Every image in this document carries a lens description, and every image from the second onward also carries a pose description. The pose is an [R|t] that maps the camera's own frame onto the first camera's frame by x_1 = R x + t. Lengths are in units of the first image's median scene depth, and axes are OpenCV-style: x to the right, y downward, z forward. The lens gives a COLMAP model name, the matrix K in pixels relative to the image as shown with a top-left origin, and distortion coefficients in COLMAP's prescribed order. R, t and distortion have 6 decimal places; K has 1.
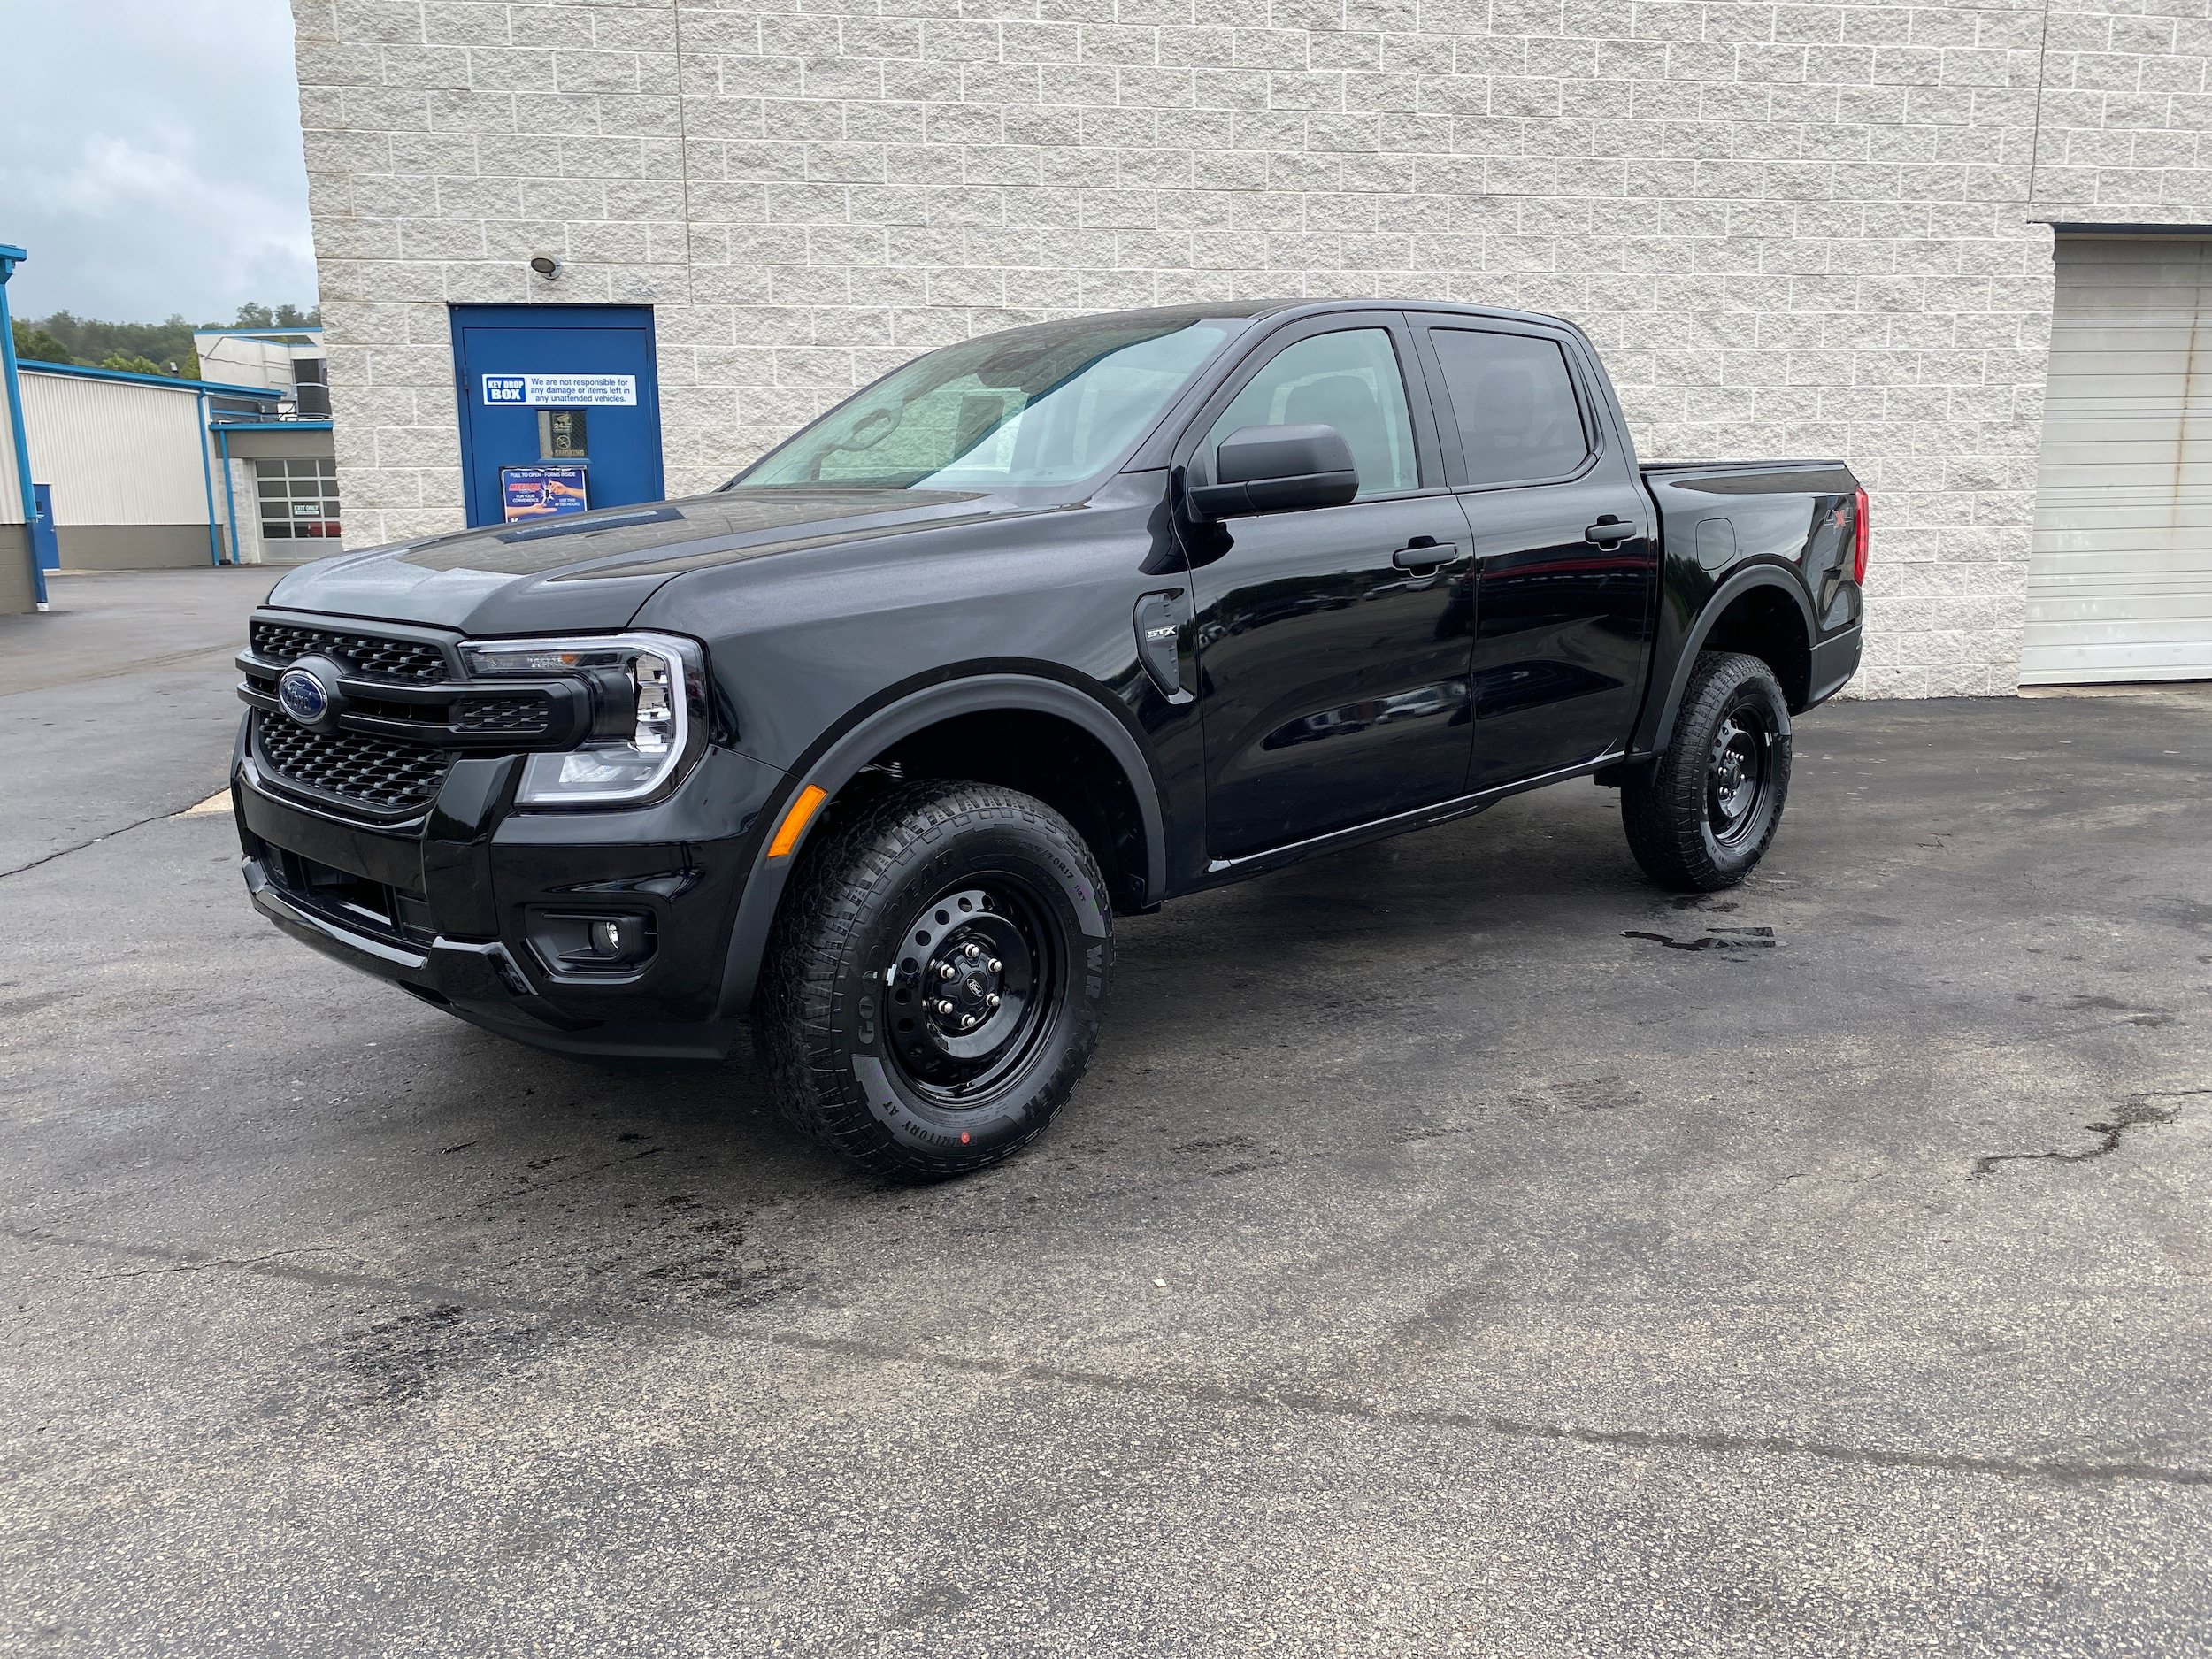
lens RADIAL K [[1688.7, 0, 1100.4], [0, 1688.7, 814.6], [0, 0, 1]] dist [0.012531, -0.006352]
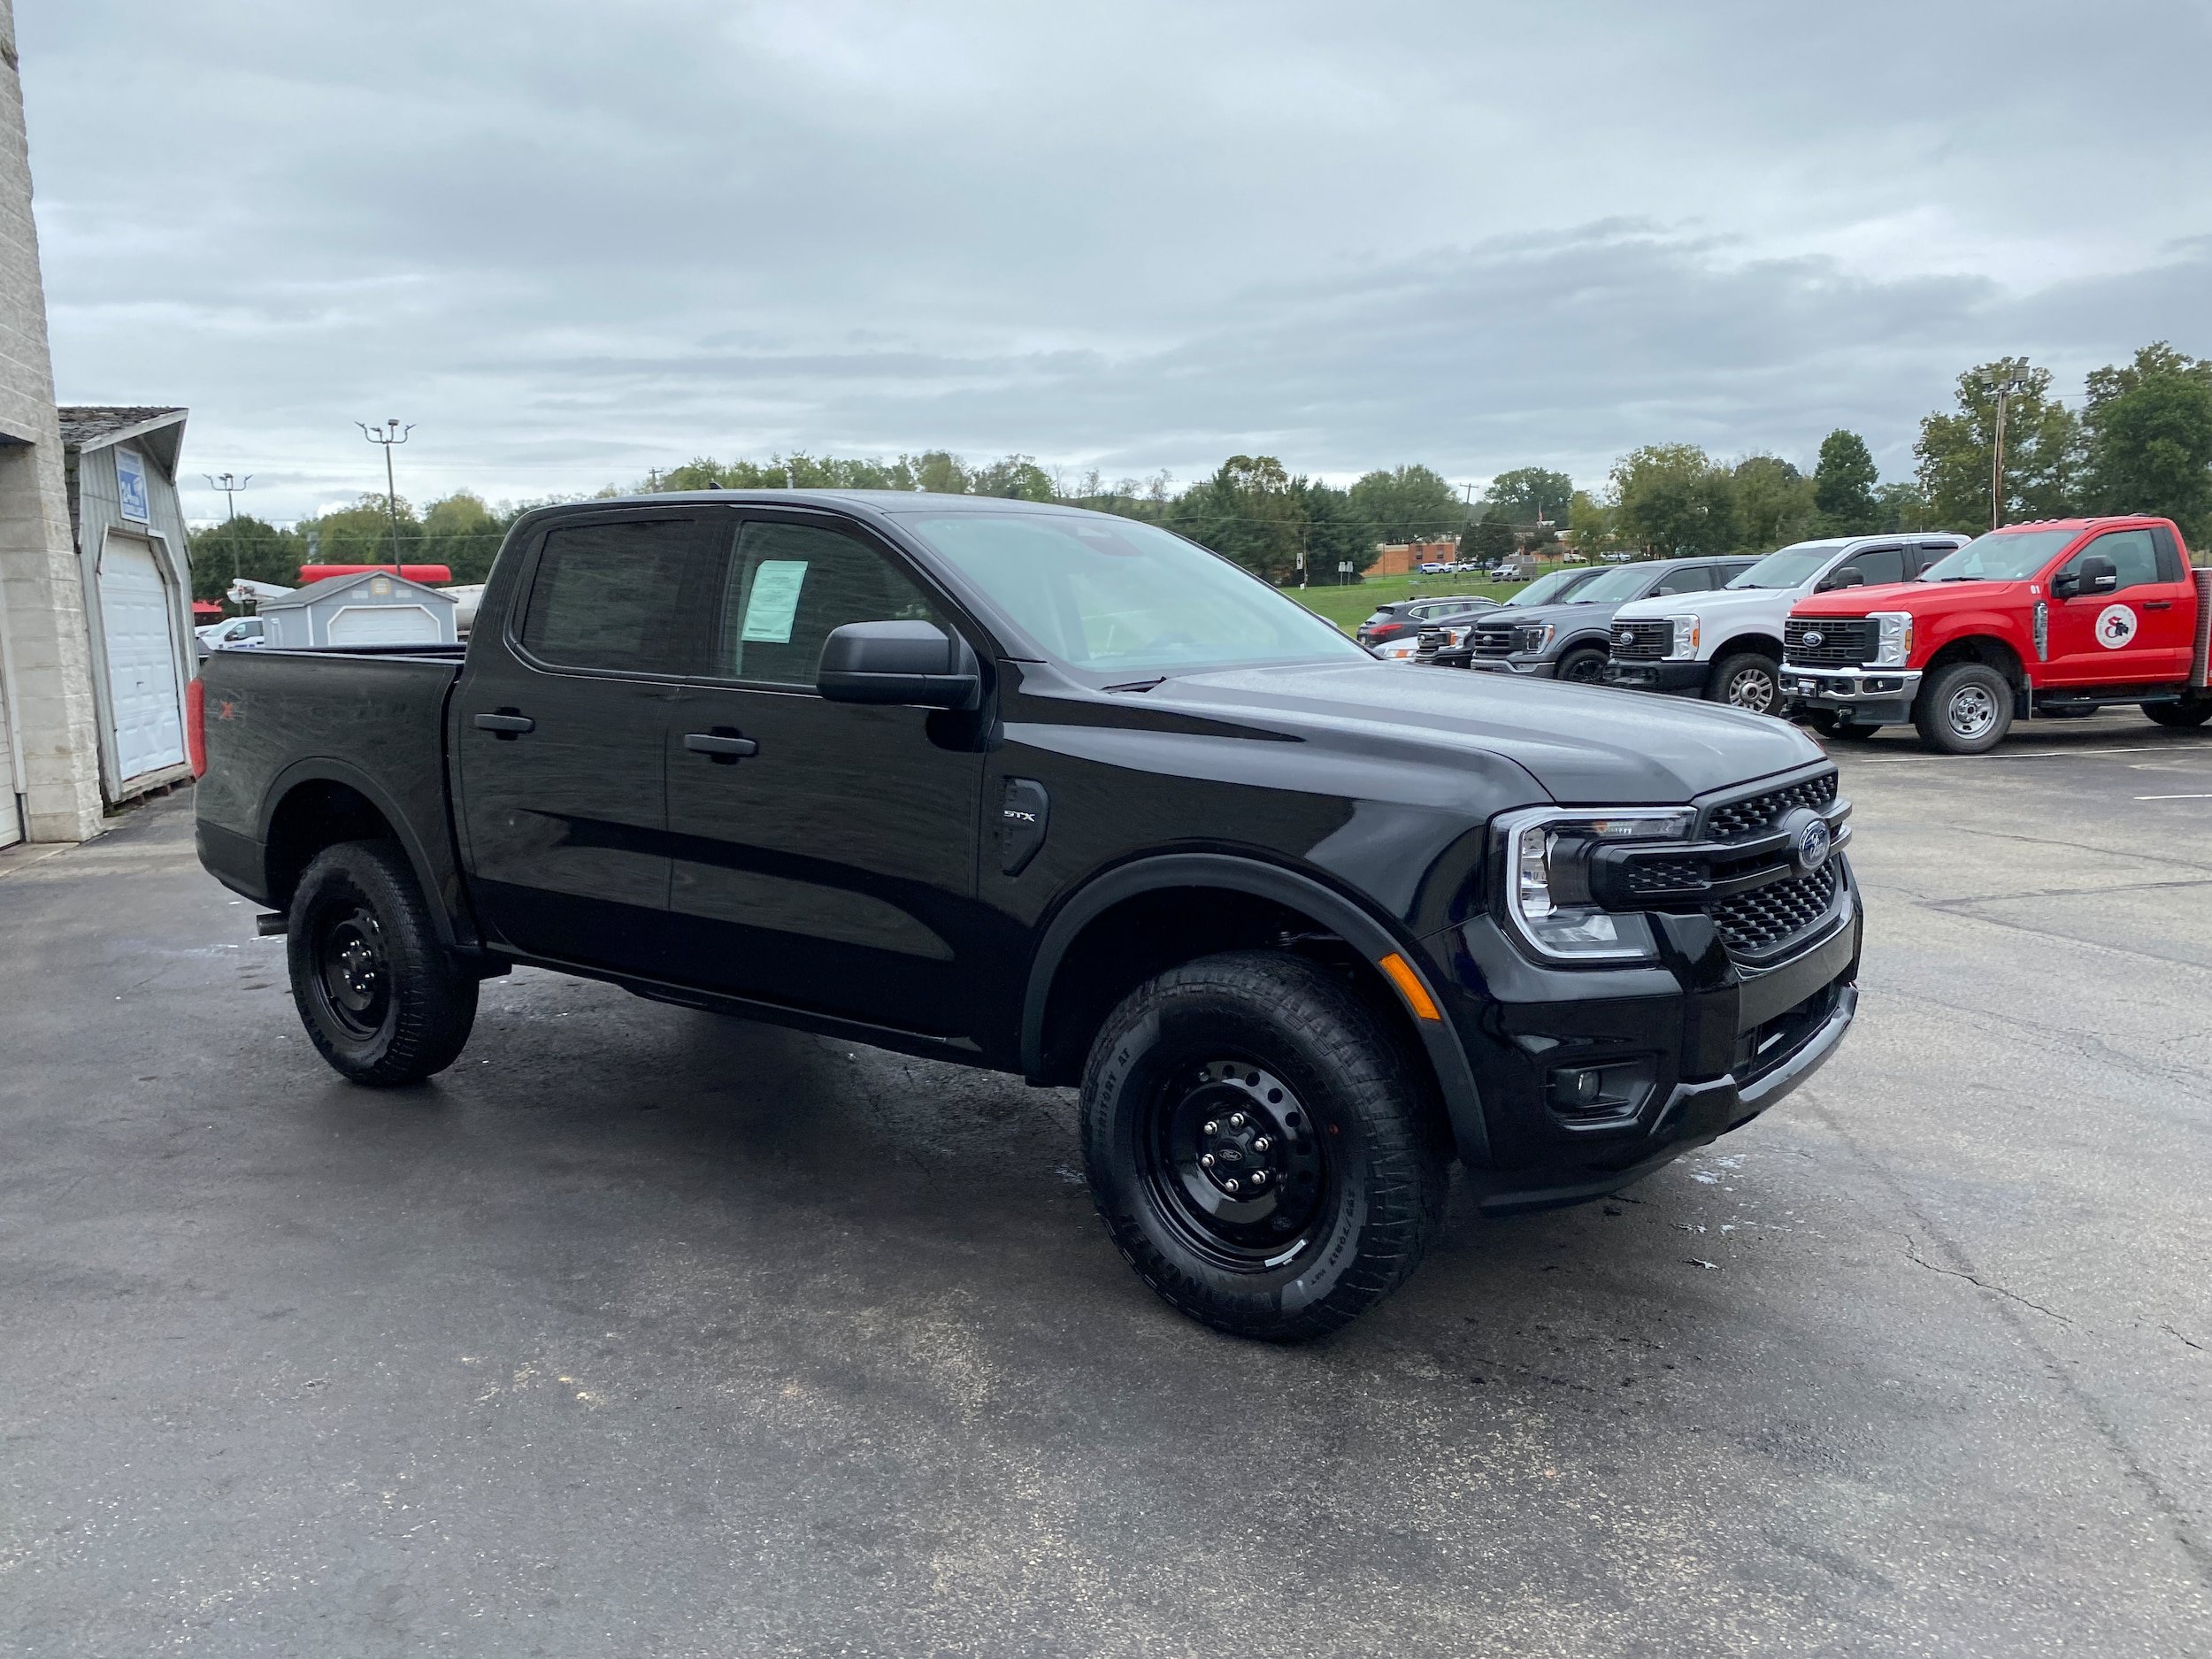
lens RADIAL K [[1682.1, 0, 1106.2], [0, 1682.1, 853.5], [0, 0, 1]] dist [0.048212, -0.058408]
pose [[-0.143988, -0.121083, 0.982144, -0.536106], [0.205580, 0.967173, 0.149377, -0.116720], [-0.967990, 0.223418, -0.114369, 0.566474]]
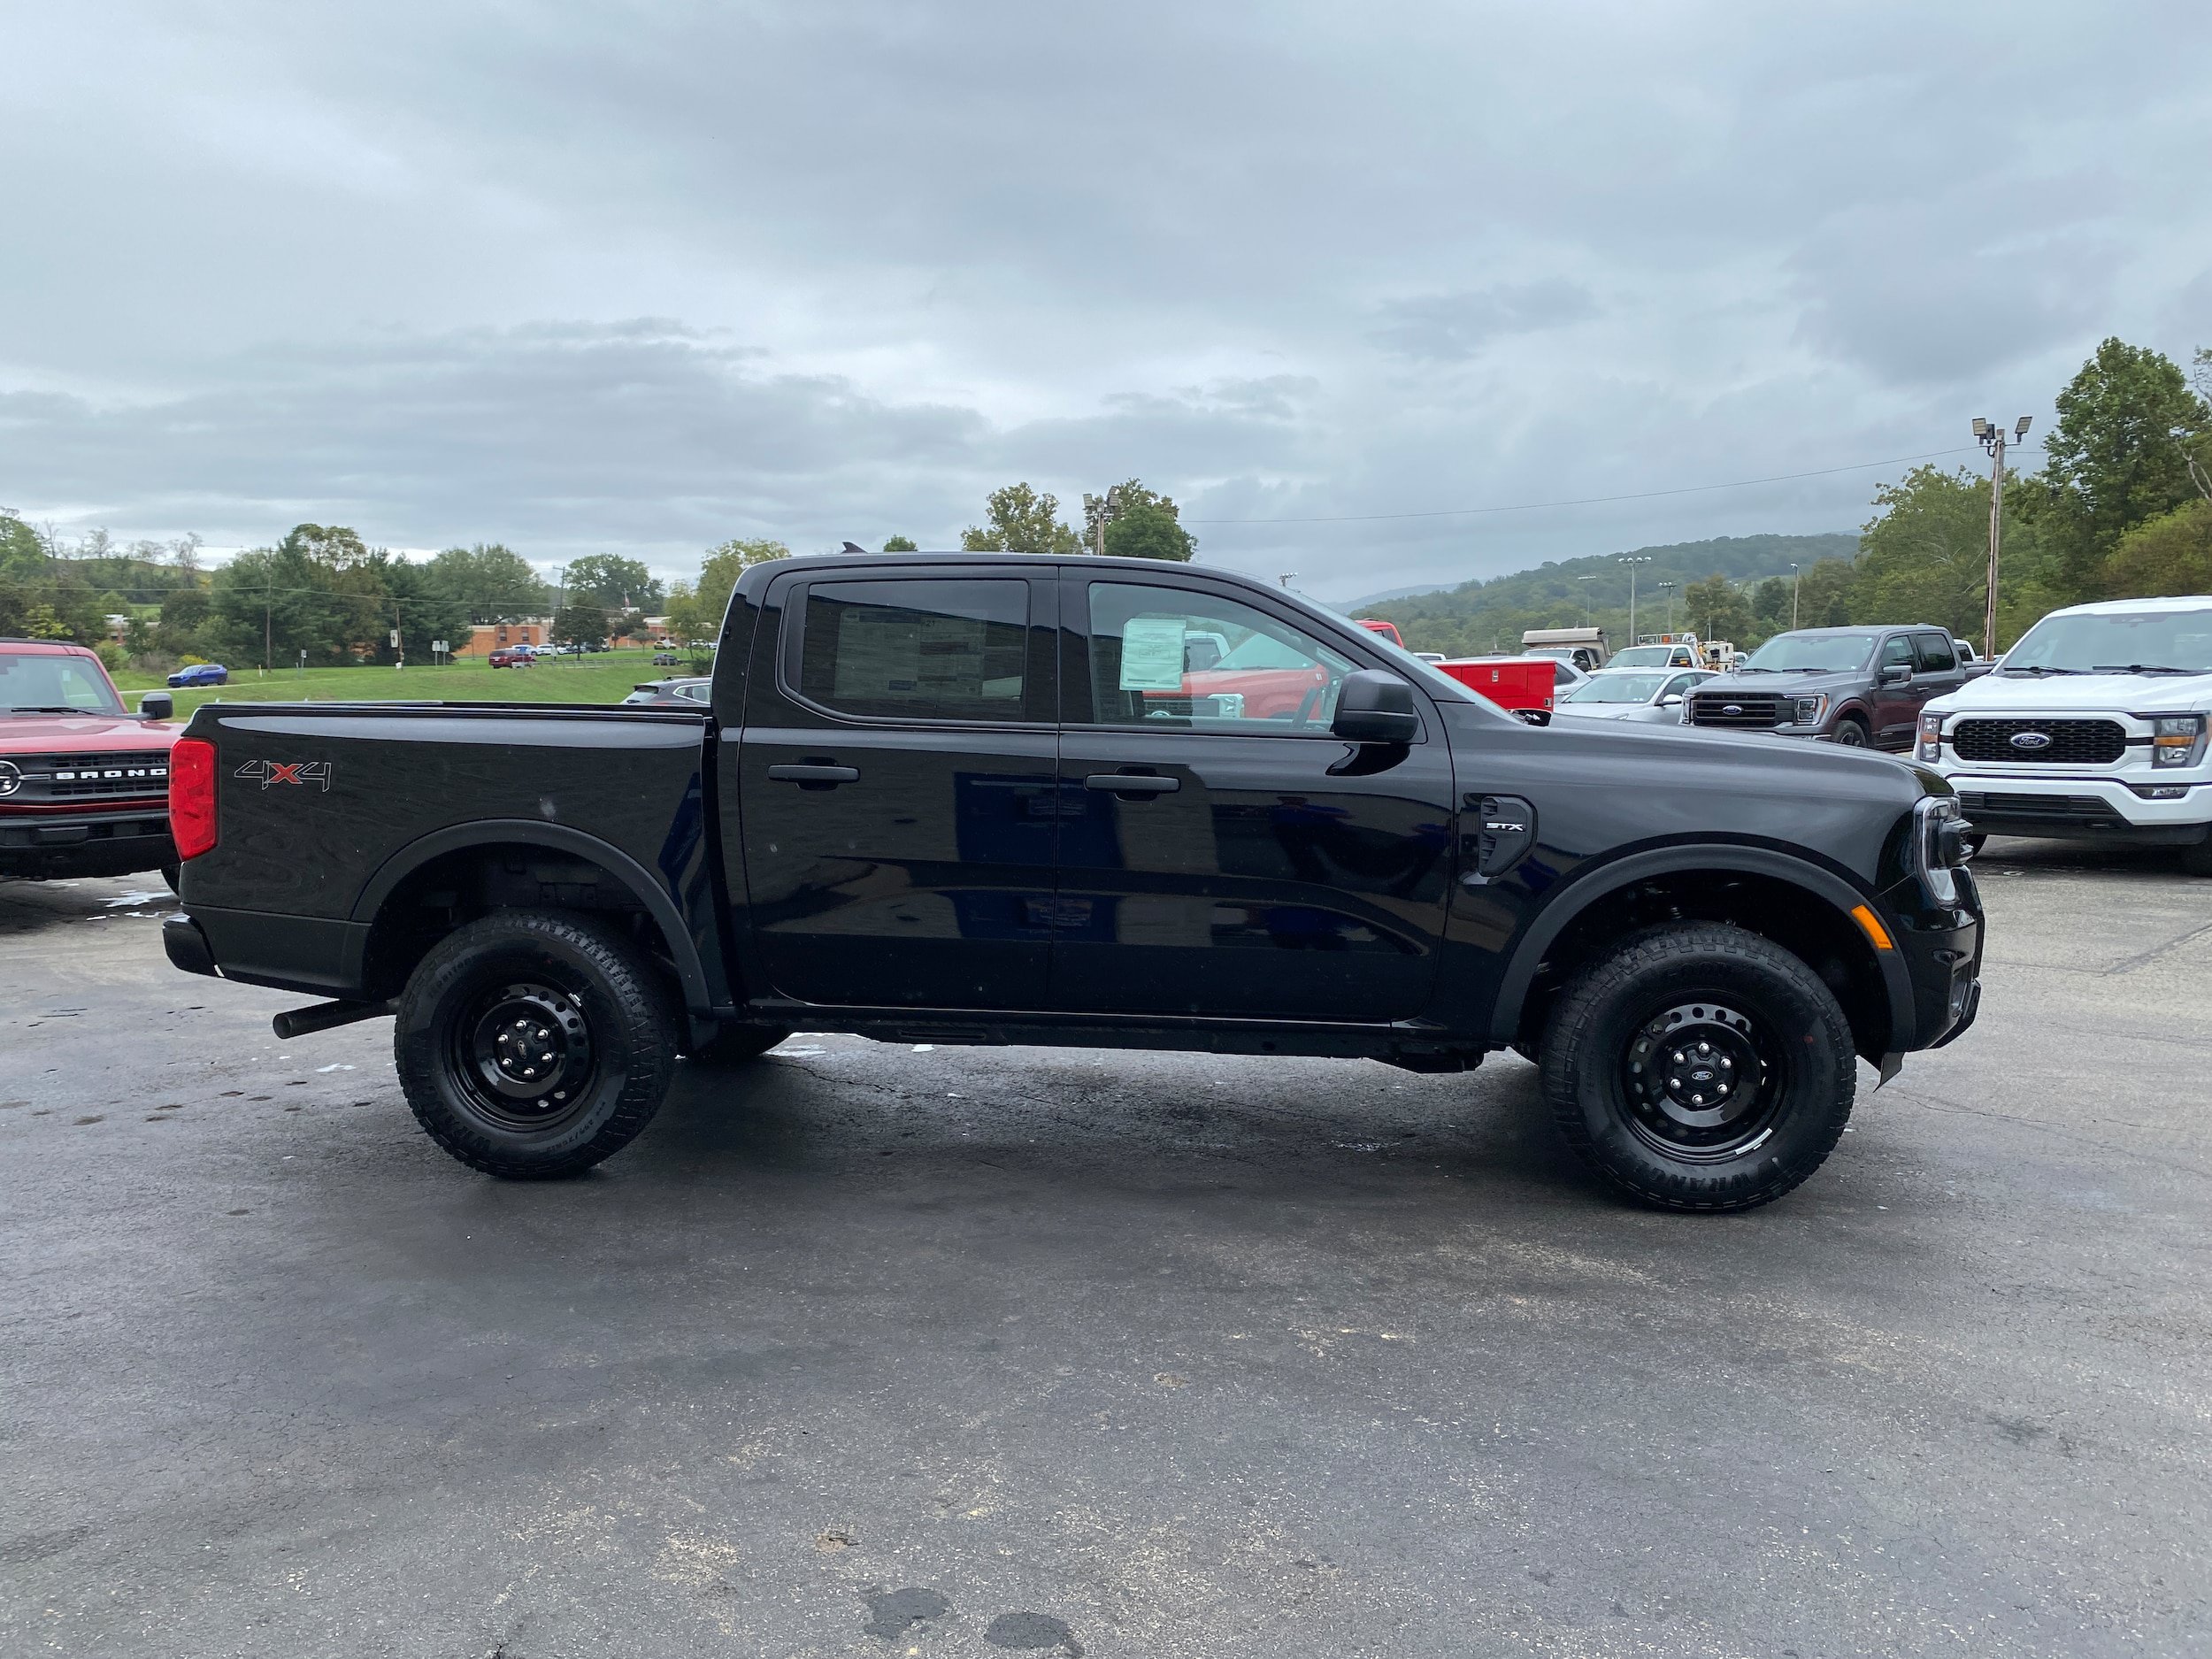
lens RADIAL K [[1688.7, 0, 1100.4], [0, 1688.7, 814.6], [0, 0, 1]] dist [0.012531, -0.006352]
pose [[-0.629991, -0.037939, 0.775675, -0.450104], [0.163234, 0.970024, 0.180021, -0.183244], [-0.759253, 0.240028, -0.604914, 0.932274]]
